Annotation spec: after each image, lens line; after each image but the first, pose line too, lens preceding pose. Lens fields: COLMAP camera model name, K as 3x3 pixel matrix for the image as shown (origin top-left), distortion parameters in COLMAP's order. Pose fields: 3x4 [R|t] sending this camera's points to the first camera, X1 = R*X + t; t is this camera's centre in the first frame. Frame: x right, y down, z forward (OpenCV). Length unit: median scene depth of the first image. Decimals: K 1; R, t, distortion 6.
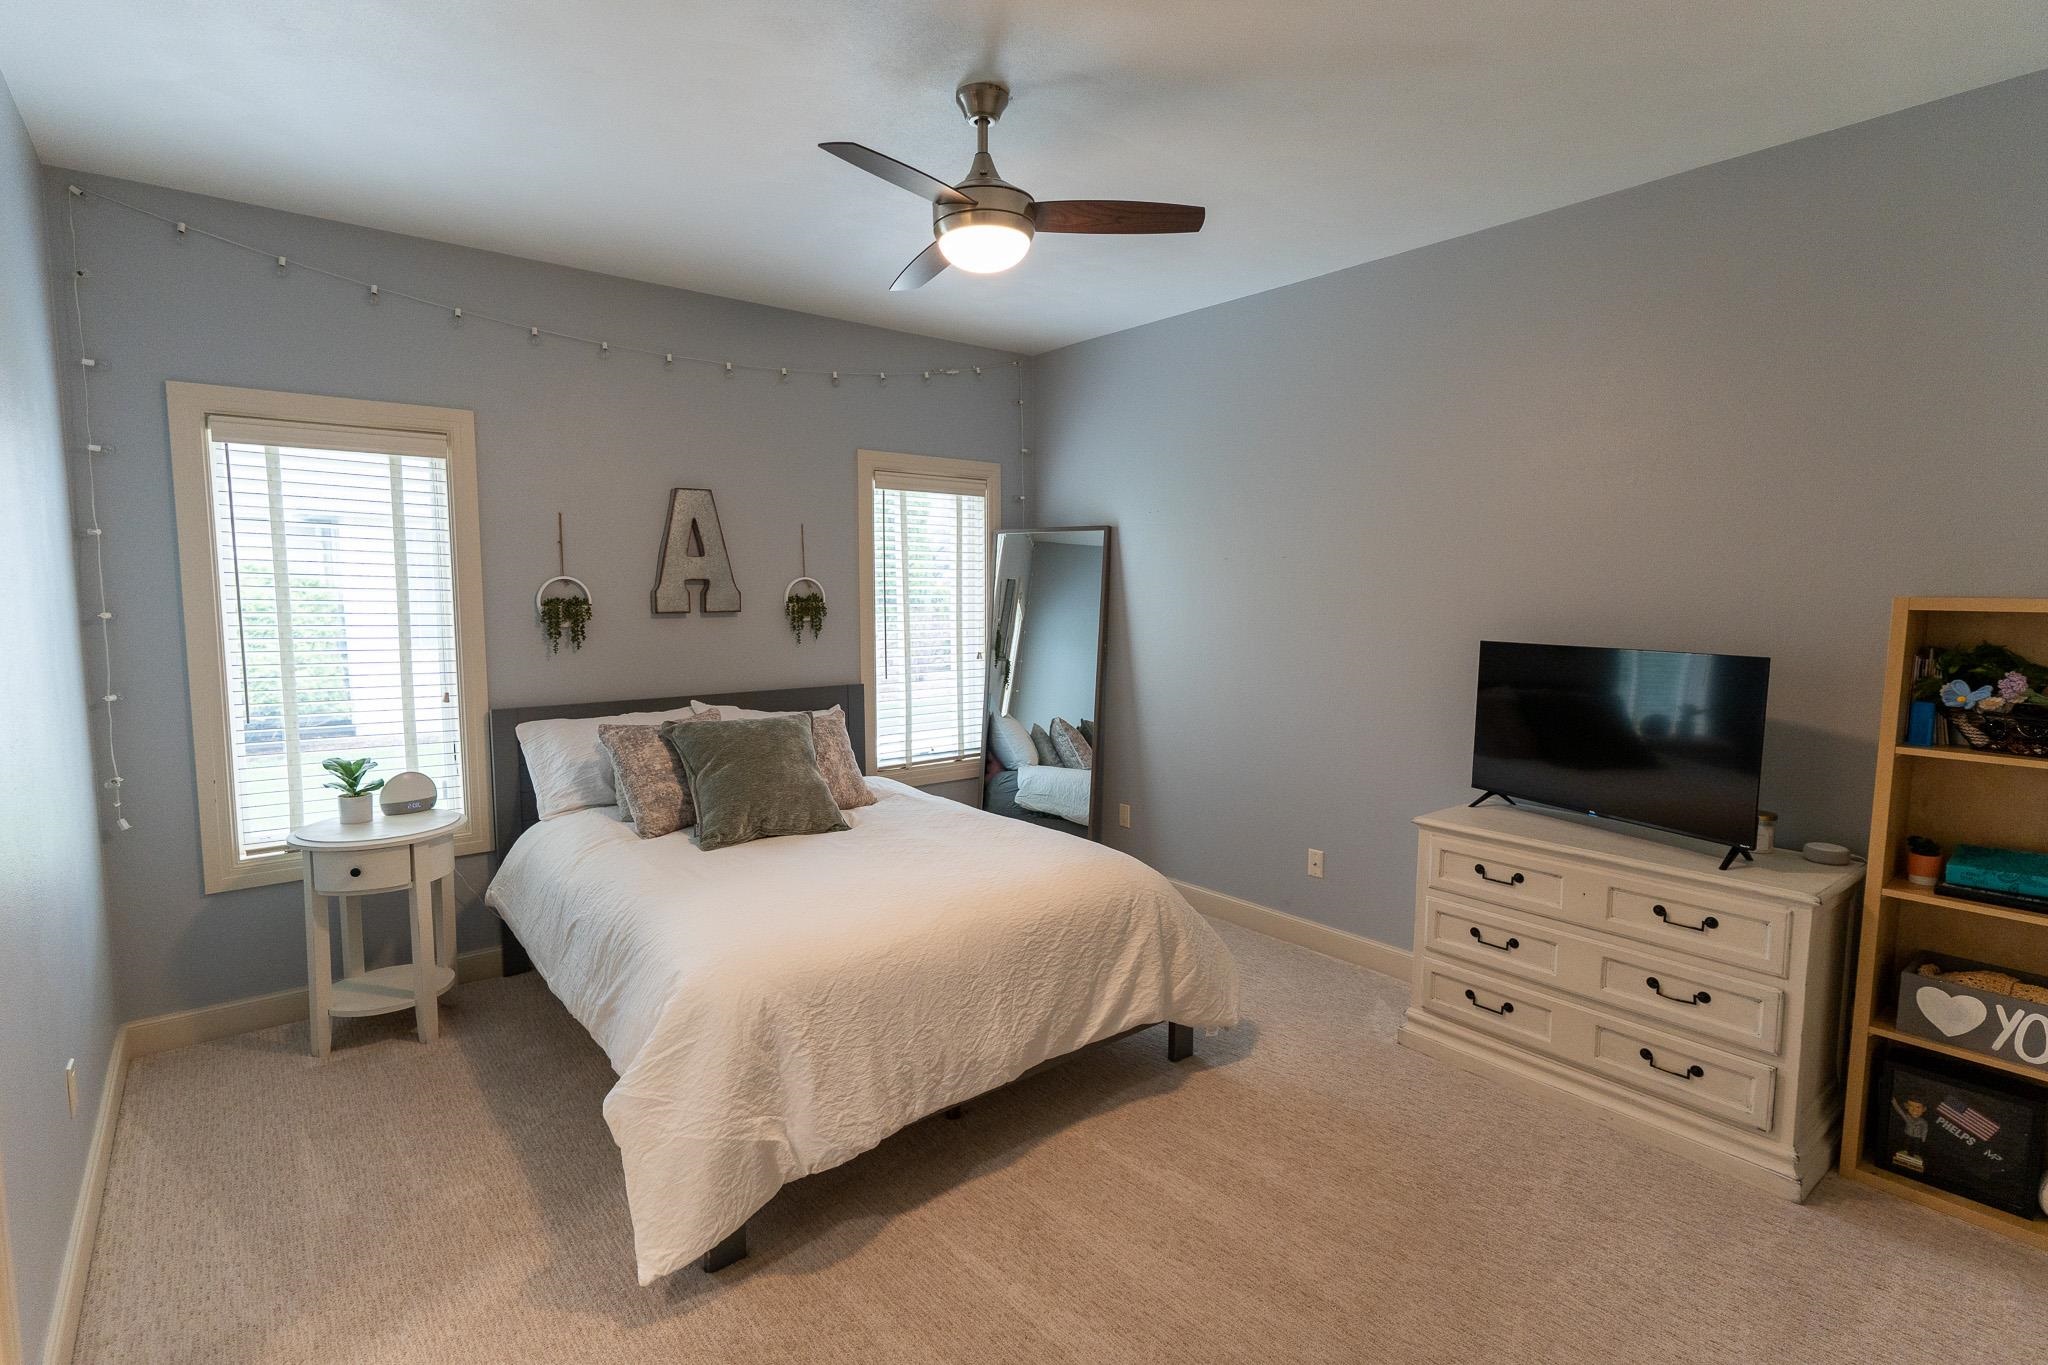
lens RADIAL K [[981.2, 0, 1015.2], [0, 981.2, 681.5], [0, 0, 1]] dist [0.001943, 0.000341]
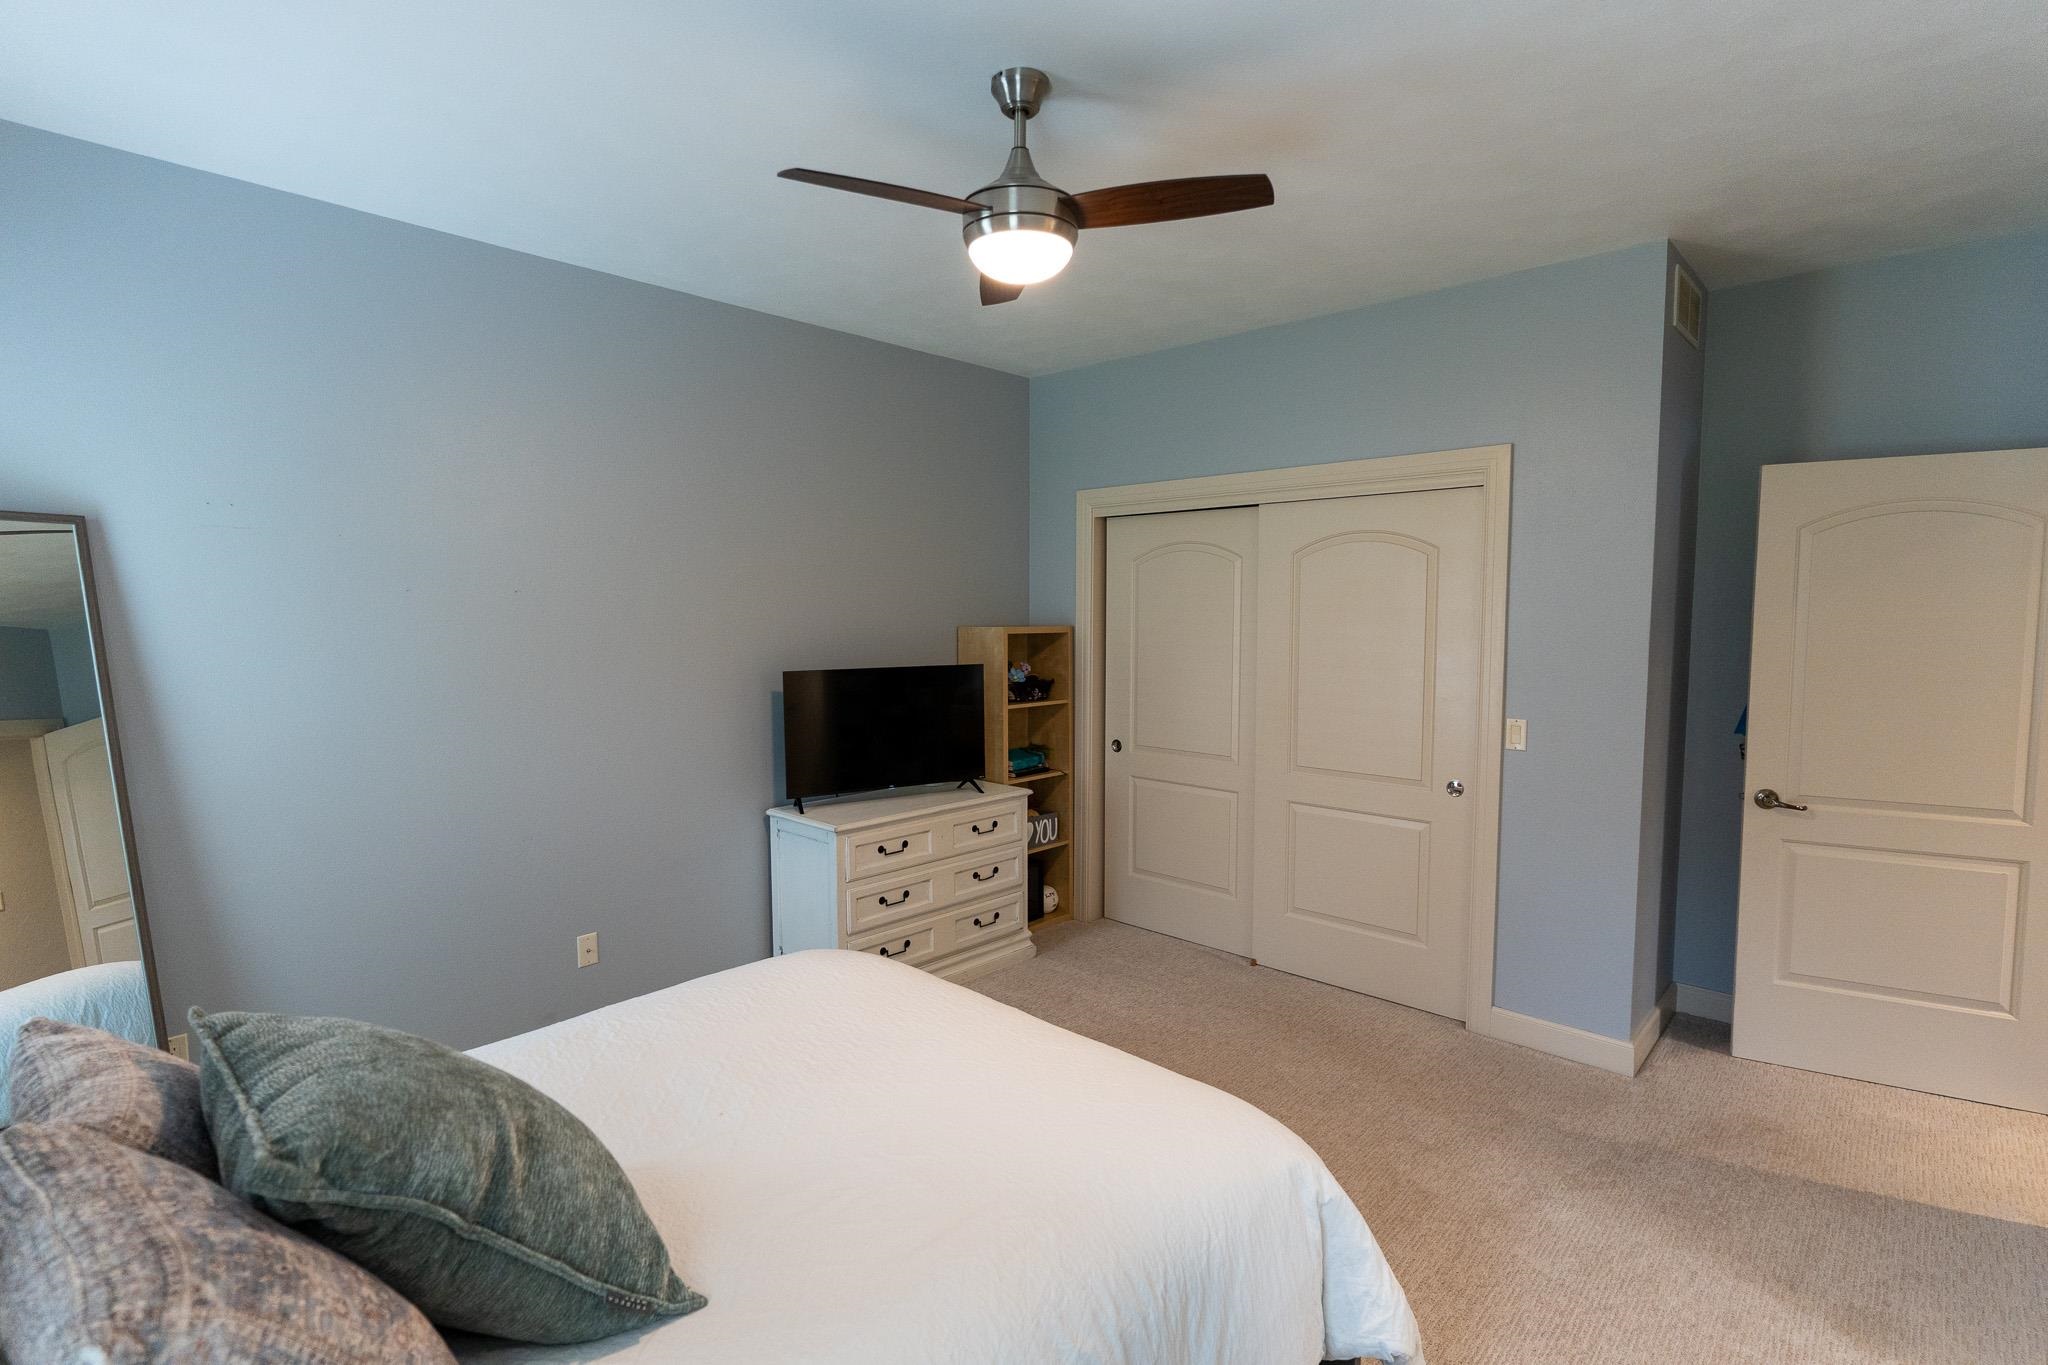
lens RADIAL K [[981.2, 0, 1015.2], [0, 981.2, 681.5], [0, 0, 1]] dist [0.001943, 0.000341]
pose [[-0.133083, -0.077007, 0.988109, -0.844190], [0.098788, 0.990981, 0.090536, -0.129225], [-0.986169, 0.109662, -0.124276, 1.053013]]
